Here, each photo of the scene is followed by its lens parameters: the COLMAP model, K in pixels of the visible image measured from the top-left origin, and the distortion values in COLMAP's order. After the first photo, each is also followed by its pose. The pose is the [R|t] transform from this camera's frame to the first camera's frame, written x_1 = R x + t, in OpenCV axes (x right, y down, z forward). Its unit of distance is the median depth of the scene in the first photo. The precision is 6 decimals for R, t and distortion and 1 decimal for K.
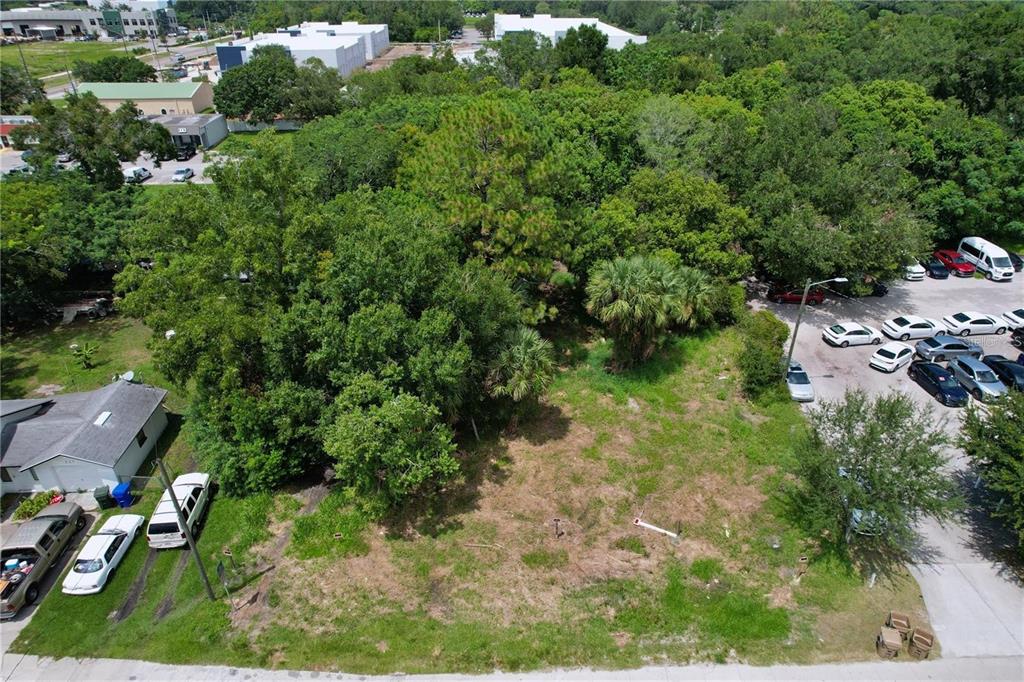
lens RADIAL K [[653.0, 0, 515.0], [0, 653.0, 349.8], [0, 0, 1]] dist [-0.076298, 0.068388]
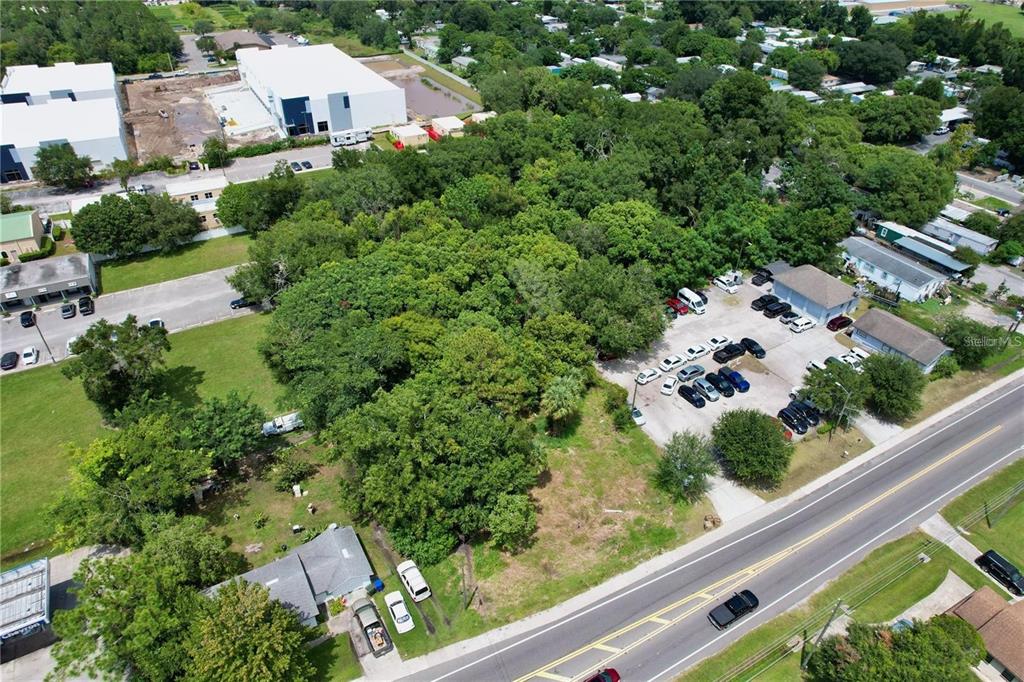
lens RADIAL K [[653.0, 0, 515.0], [0, 653.0, 349.8], [0, 0, 1]] dist [-0.076298, 0.068388]
pose [[0.898492, -0.249211, 0.361394, -0.792073], [0.213505, 0.967390, 0.136283, -0.673657], [-0.383572, -0.045290, 0.922400, -0.986763]]
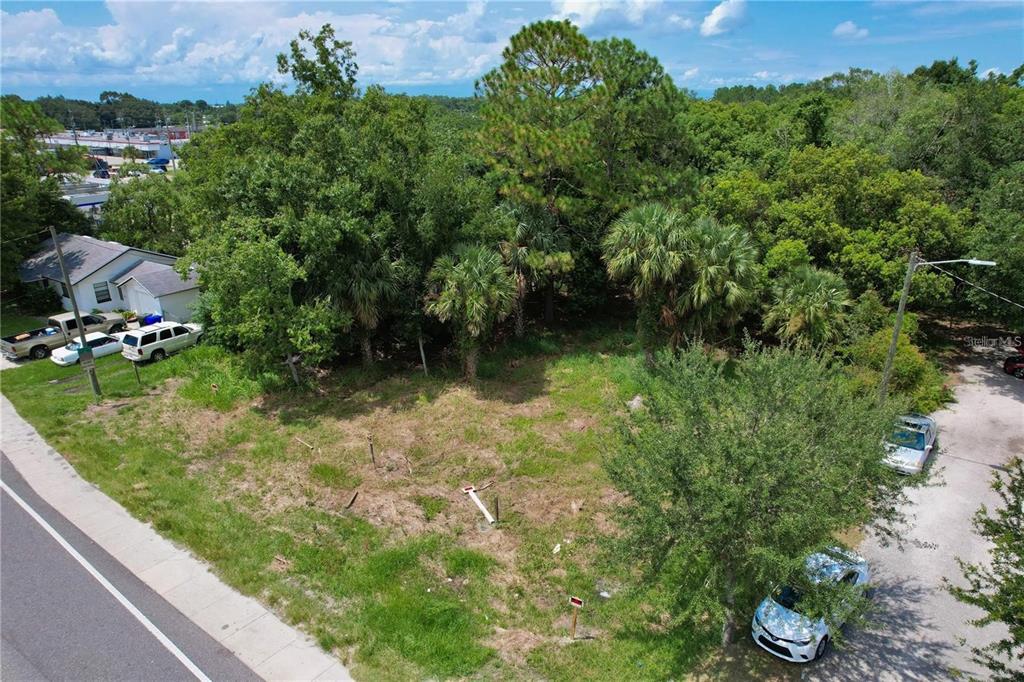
lens RADIAL K [[653.0, 0, 515.0], [0, 653.0, 349.8], [0, 0, 1]] dist [-0.076298, 0.068388]
pose [[0.794782, 0.216875, -0.566821, 0.603433], [-0.307694, 0.949029, -0.068327, 0.152111], [0.523111, 0.228712, 0.821003, 0.399244]]
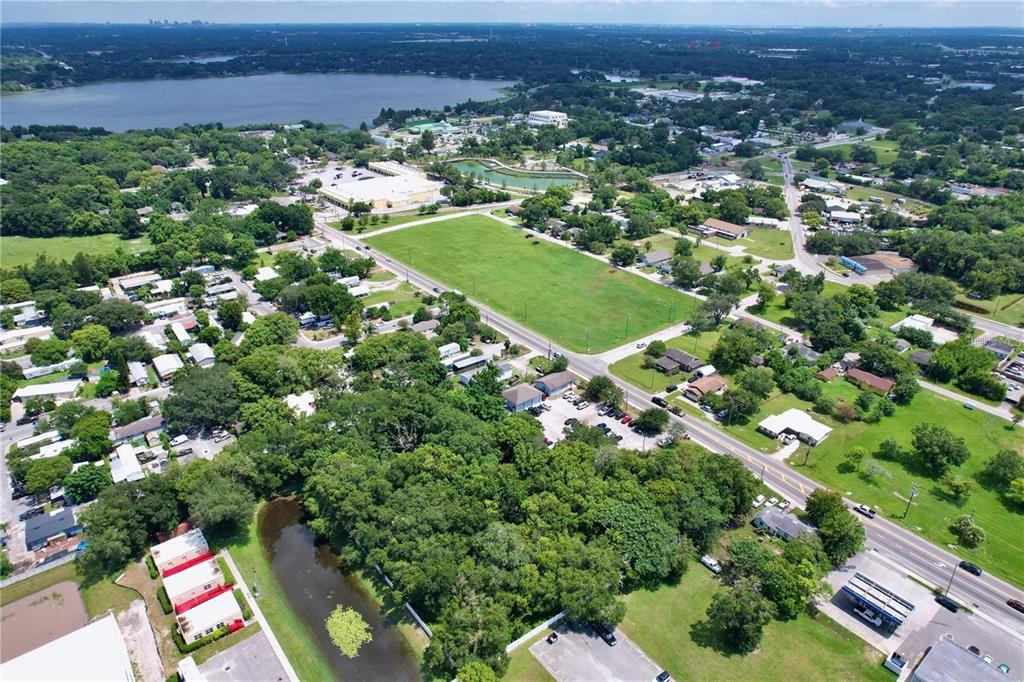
lens RADIAL K [[653.0, 0, 515.0], [0, 653.0, 349.8], [0, 0, 1]] dist [-0.076298, 0.068388]
pose [[-0.582563, -0.374133, 0.721557, -2.814563], [0.404749, 0.636319, 0.656717, -5.064695], [-0.704840, 0.674628, -0.219266, 2.809135]]
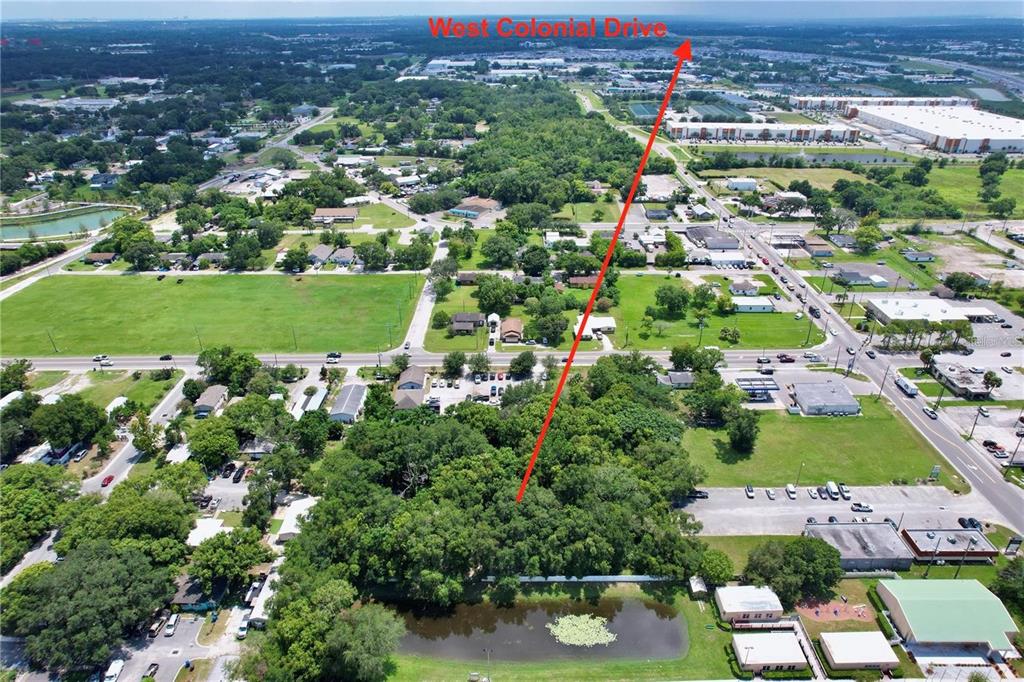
lens RADIAL K [[653.0, 0, 515.0], [0, 653.0, 349.8], [0, 0, 1]] dist [-0.076298, 0.068388]
pose [[-0.999109, -0.015666, 0.039192, 0.604924], [0.024908, 0.530788, 0.847139, -6.141820], [-0.034073, 0.847360, -0.529924, 4.656786]]
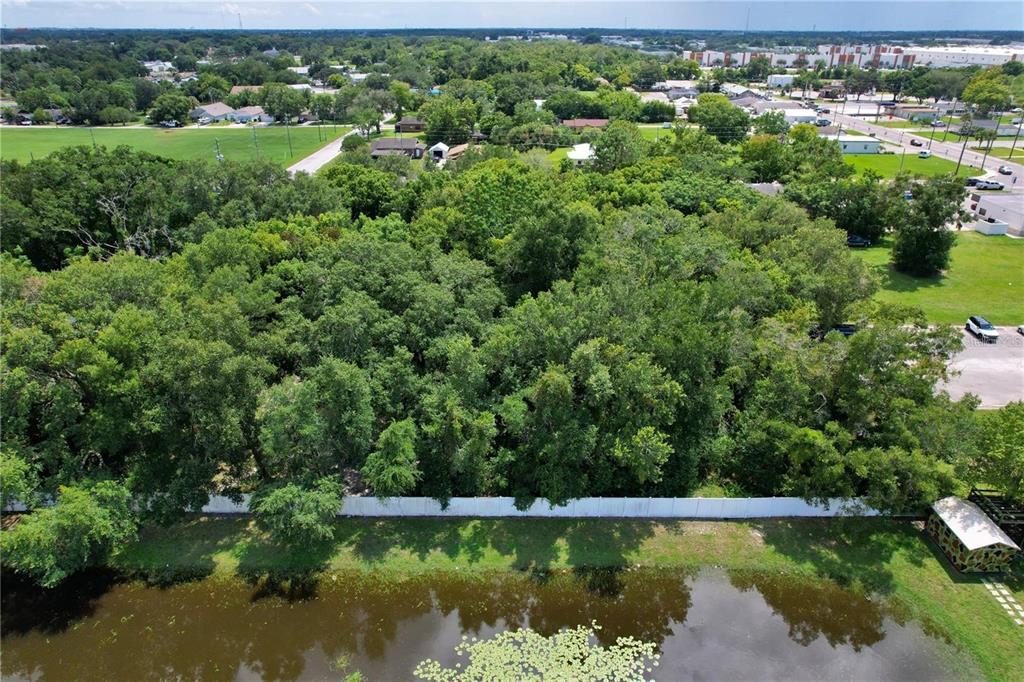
lens RADIAL K [[653.0, 0, 515.0], [0, 653.0, 349.8], [0, 0, 1]] dist [-0.076298, 0.068388]
pose [[-0.998764, -0.022380, 0.044385, 0.331859], [0.024864, 0.548264, 0.835936, -2.627786], [-0.043043, 0.836006, -0.547030, 4.047366]]
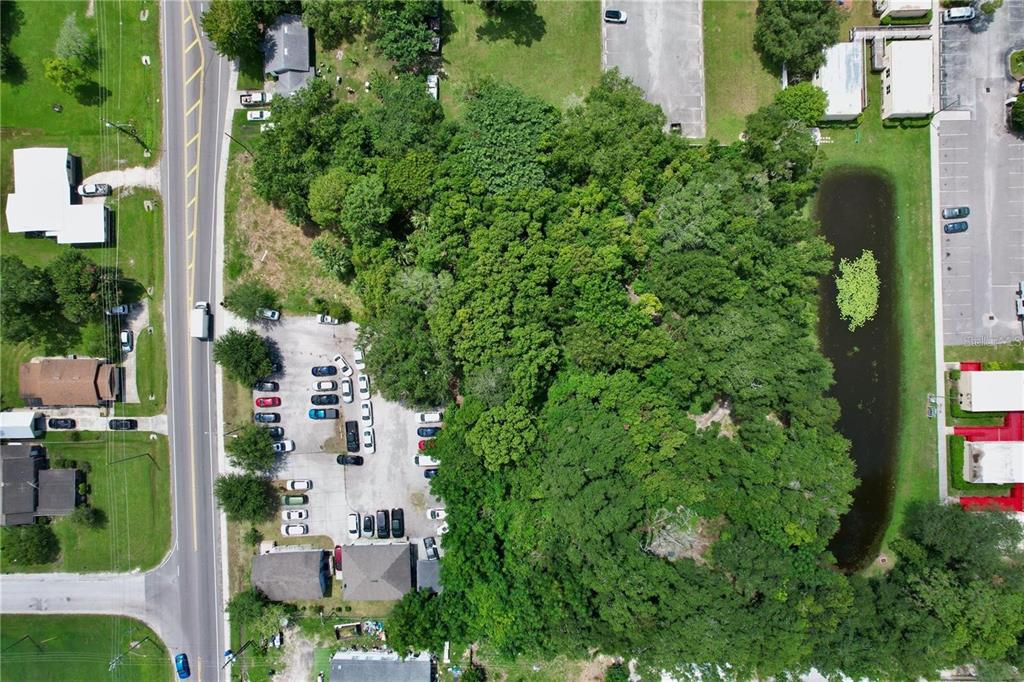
lens RADIAL K [[649.9, 0, 512.1], [0, 649.9, 347.2], [0, 0, 1]] dist [-0.071215, 0.063559]
pose [[-0.032407, 0.999464, -0.004697, 0.708788], [-0.491211, -0.011834, 0.870960, -3.652377], [0.870437, 0.030532, 0.491331, 0.427294]]
